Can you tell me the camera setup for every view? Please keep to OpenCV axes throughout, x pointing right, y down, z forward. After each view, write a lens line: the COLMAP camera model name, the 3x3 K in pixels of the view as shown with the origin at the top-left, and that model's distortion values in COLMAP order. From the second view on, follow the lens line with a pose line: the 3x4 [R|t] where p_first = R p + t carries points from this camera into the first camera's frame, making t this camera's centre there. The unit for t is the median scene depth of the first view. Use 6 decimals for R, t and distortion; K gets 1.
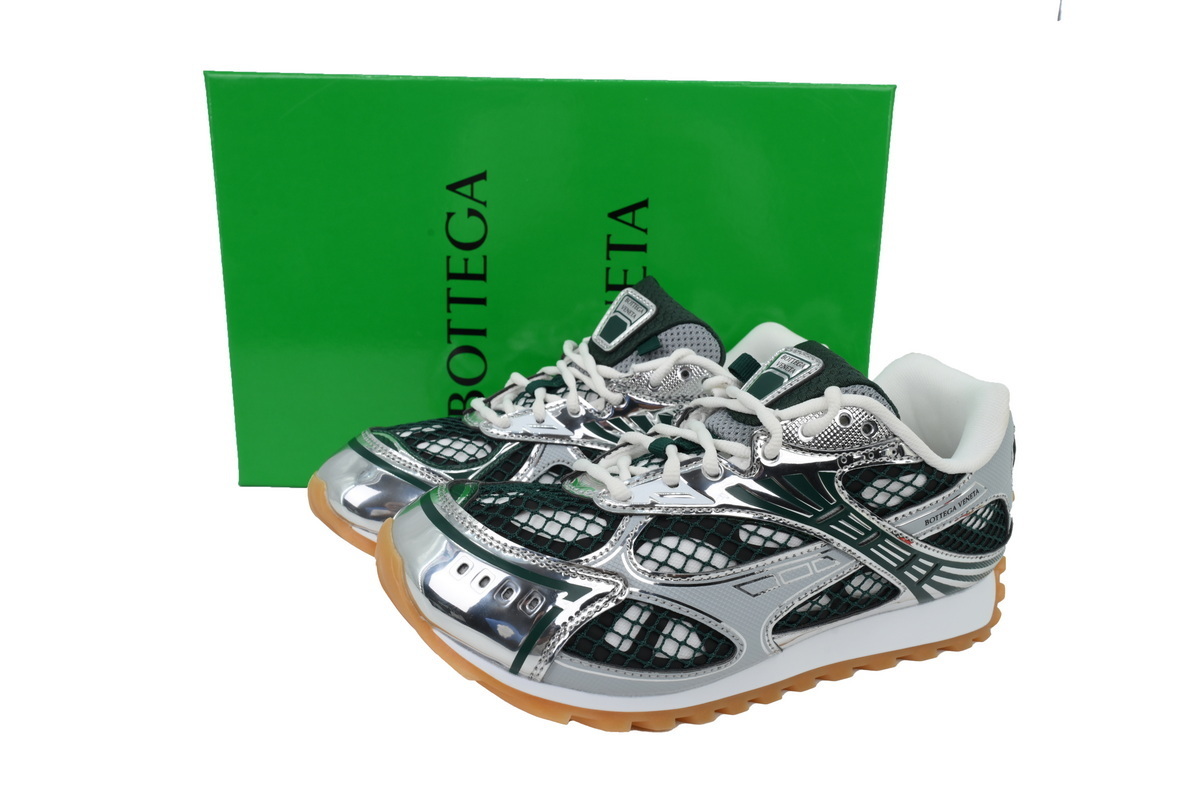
lens RADIAL K [[940.2, 0, 600.0], [0, 940.2, 400.0], [0, 0, 1]] dist [-0.000577, 0.004036]
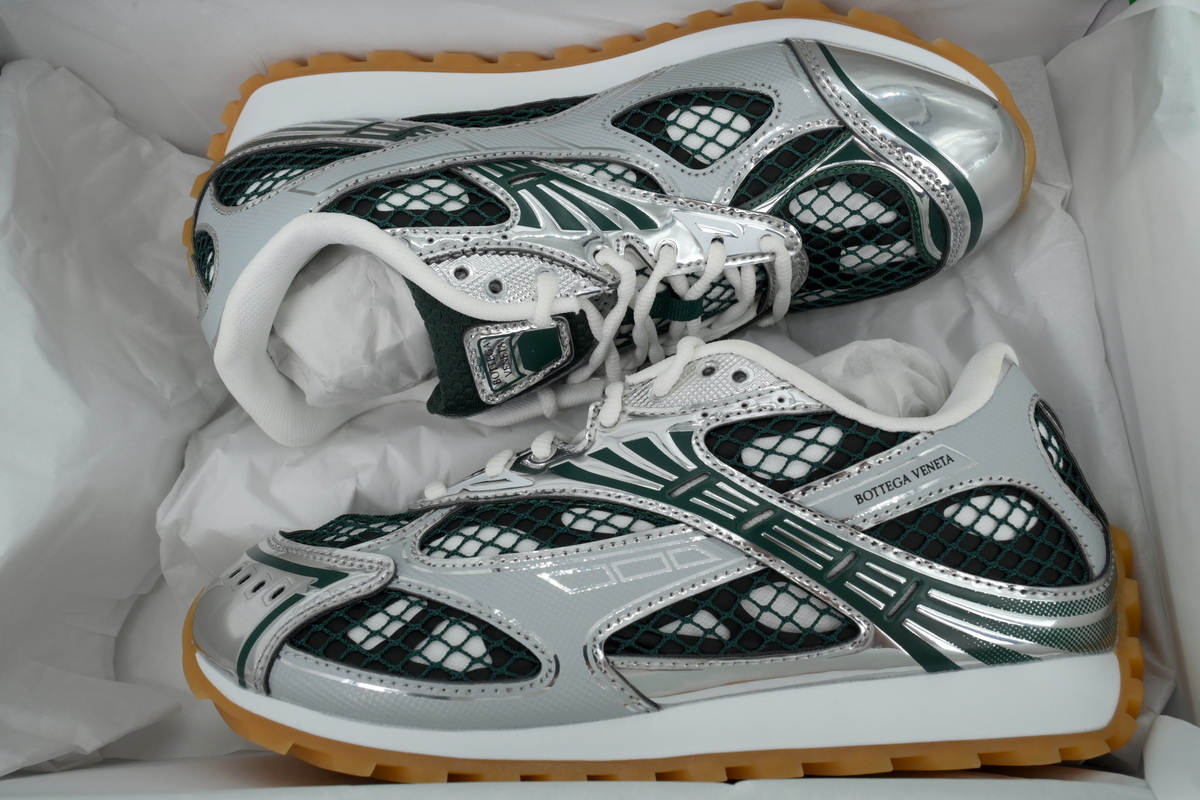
lens RADIAL K [[940.2, 0, 600.0], [0, 940.2, 400.0], [0, 0, 1]] dist [-0.000577, 0.004036]
pose [[0.899230, -0.194455, -0.391883, 0.484044], [-0.029607, 0.866678, -0.497989, 0.430923], [0.436473, 0.459409, 0.773585, 0.391775]]
